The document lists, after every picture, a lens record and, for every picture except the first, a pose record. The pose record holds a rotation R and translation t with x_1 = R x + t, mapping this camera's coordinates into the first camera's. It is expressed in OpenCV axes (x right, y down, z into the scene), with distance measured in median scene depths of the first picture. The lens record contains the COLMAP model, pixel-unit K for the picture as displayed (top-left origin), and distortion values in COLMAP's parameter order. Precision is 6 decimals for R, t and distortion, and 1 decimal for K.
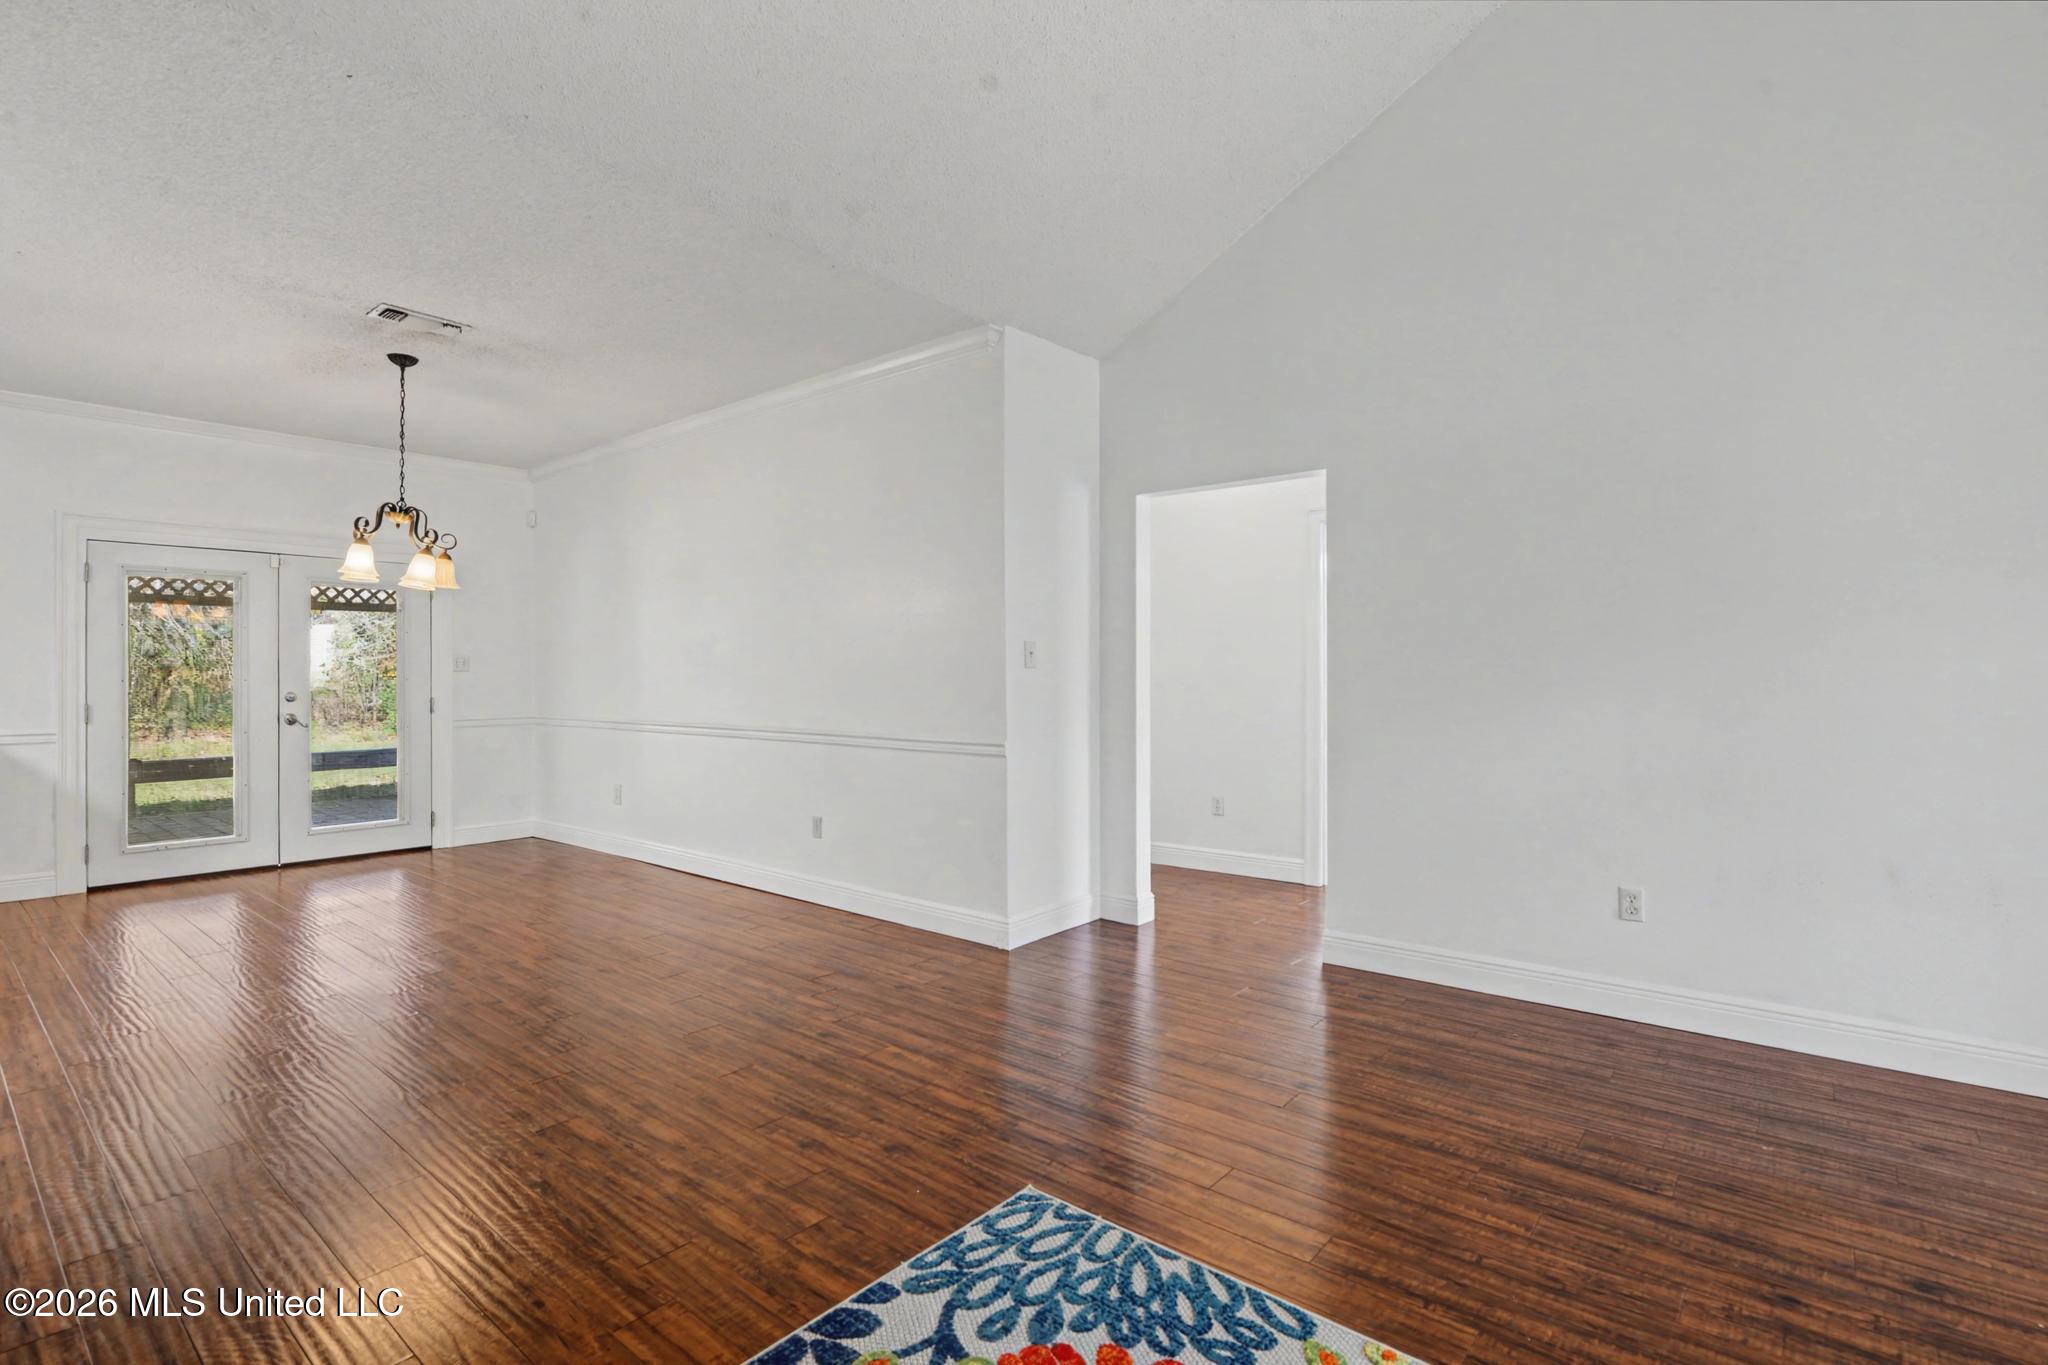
lens RADIAL K [[973.0, 0, 1017.0], [0, 973.0, 667.9], [0, 0, 1]] dist [-0.001897, -0.007386]
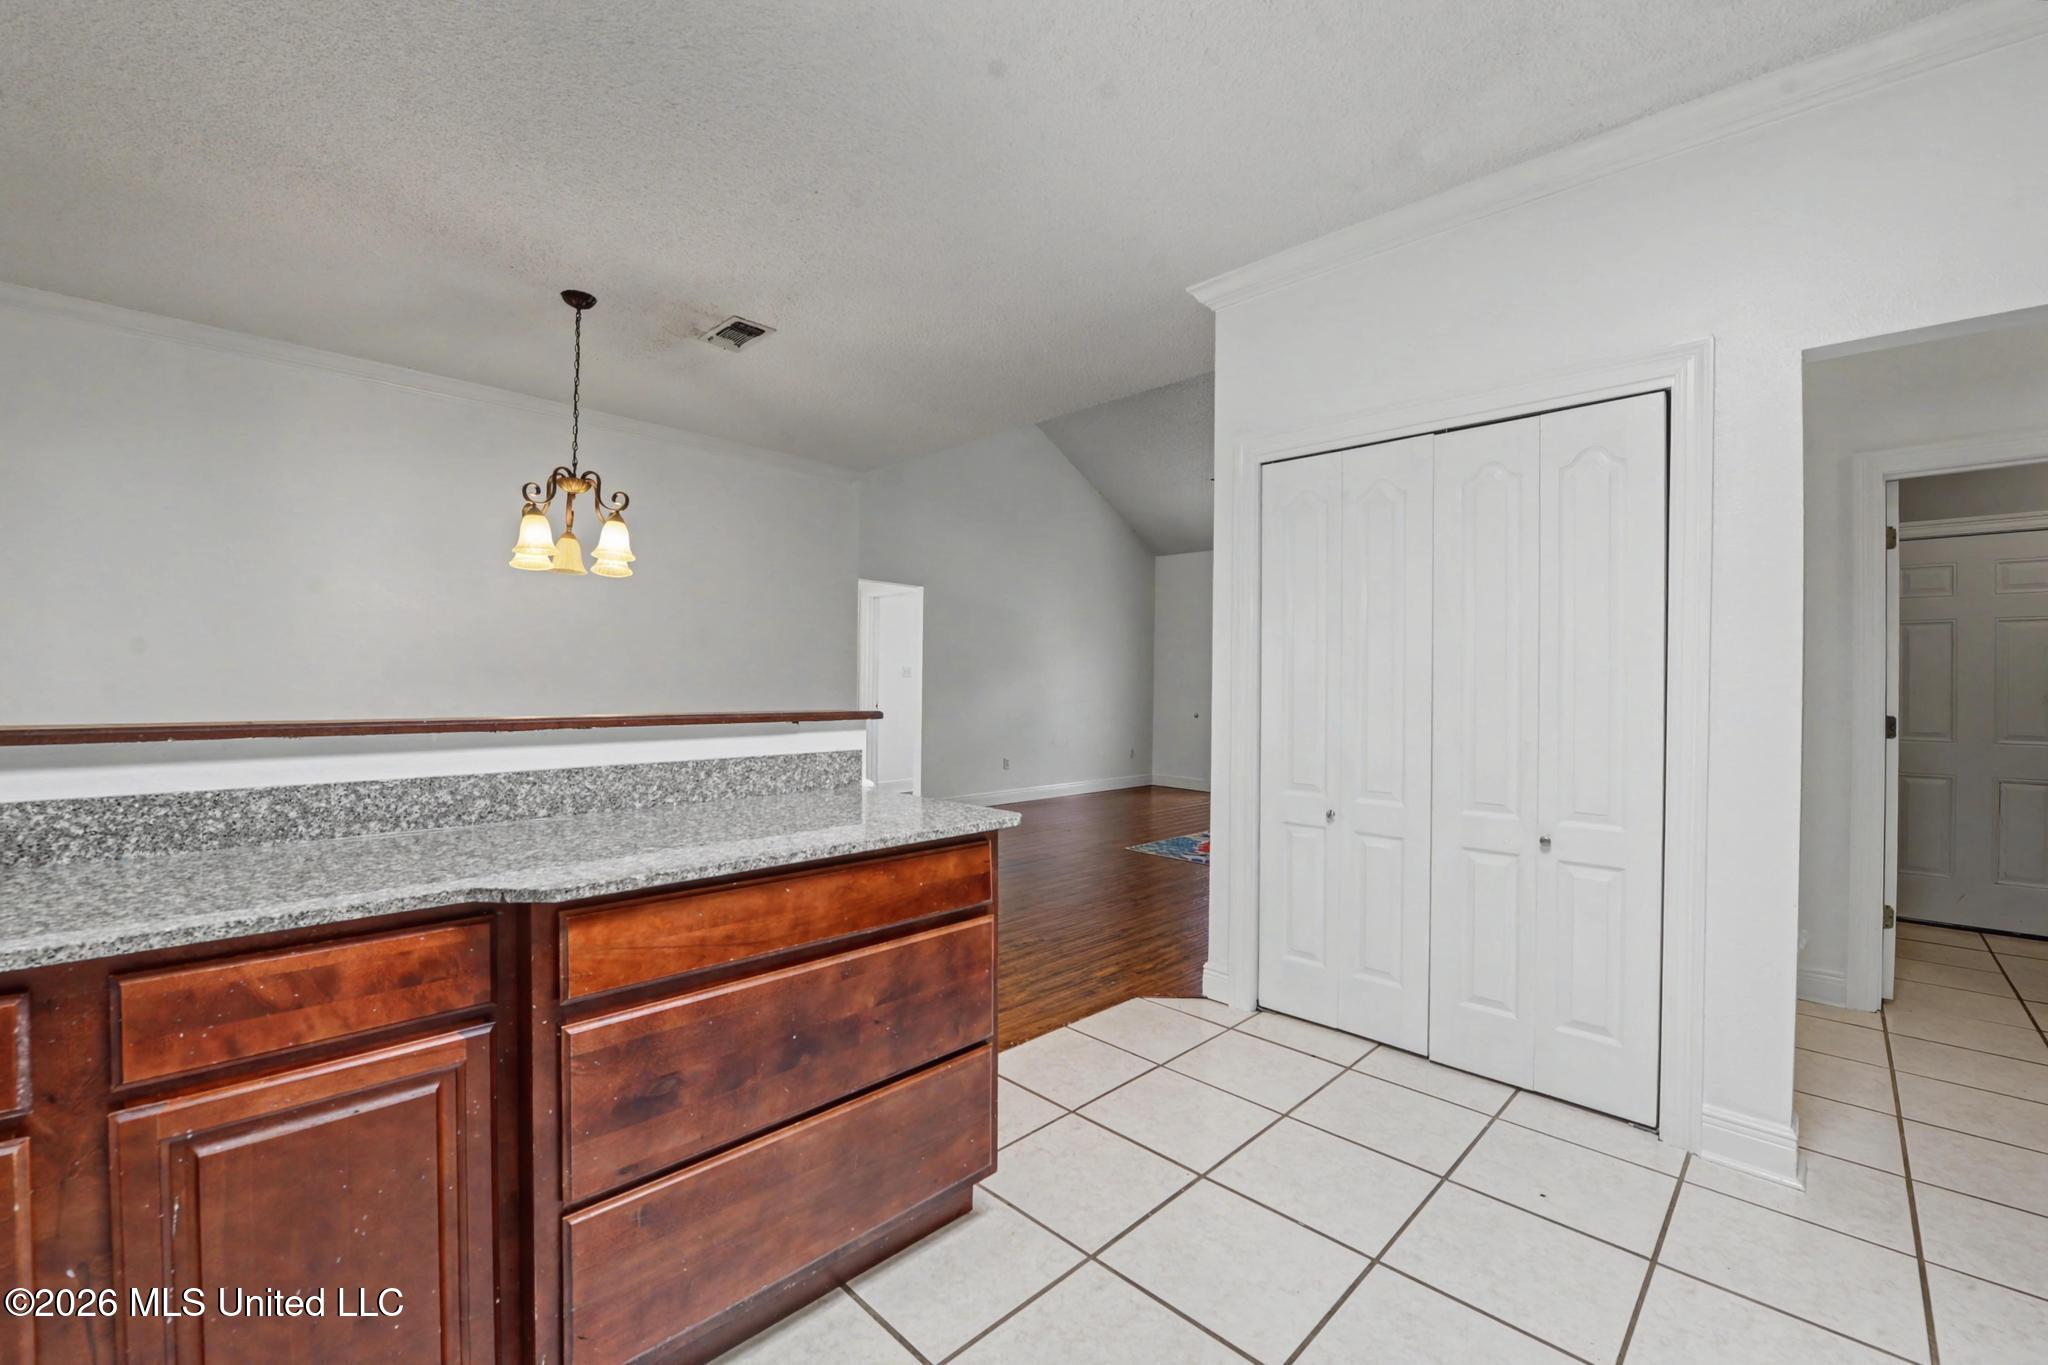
lens RADIAL K [[824.6, 0, 1023.9], [0, 824.6, 673.9], [0, 0, 1]] dist [-0.022016, -0.000115]
pose [[0.077752, 0.013966, 0.996875, -1.895428], [-0.022401, 0.999674, -0.012258, 0.010334], [-0.996721, -0.021378, 0.078040, 0.802251]]
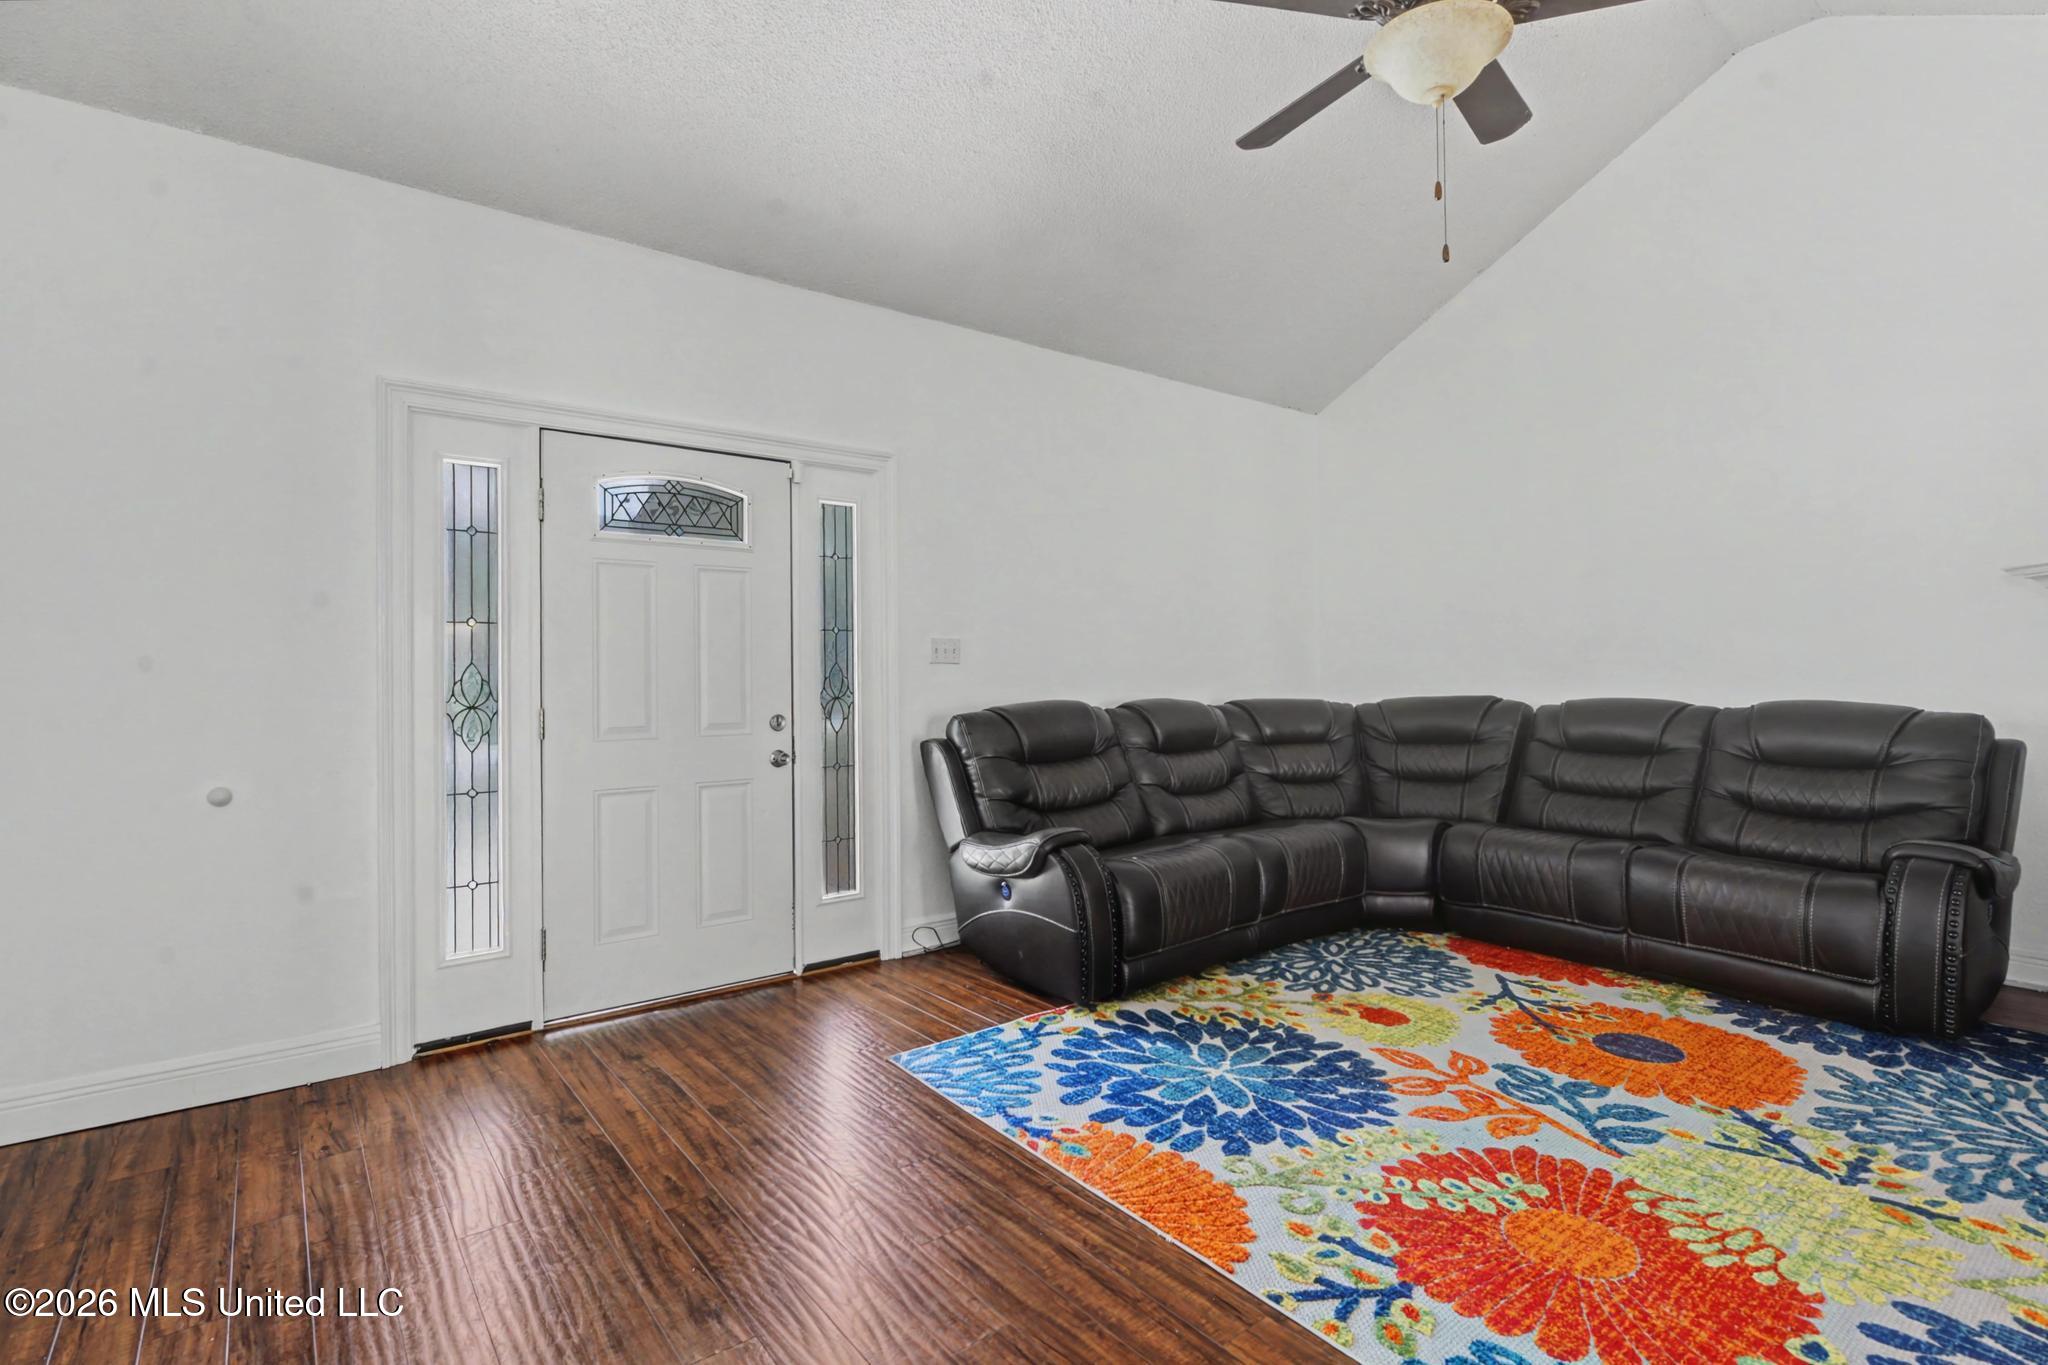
lens RADIAL K [[973.0, 0, 1017.0], [0, 973.0, 667.9], [0, 0, 1]] dist [-0.001897, -0.007386]
pose [[-0.977761, 0.010820, 0.209443, 0.256267], [0.009460, 0.999927, -0.007492, 0.008701], [-0.209508, -0.005344, -0.977792, 1.094410]]
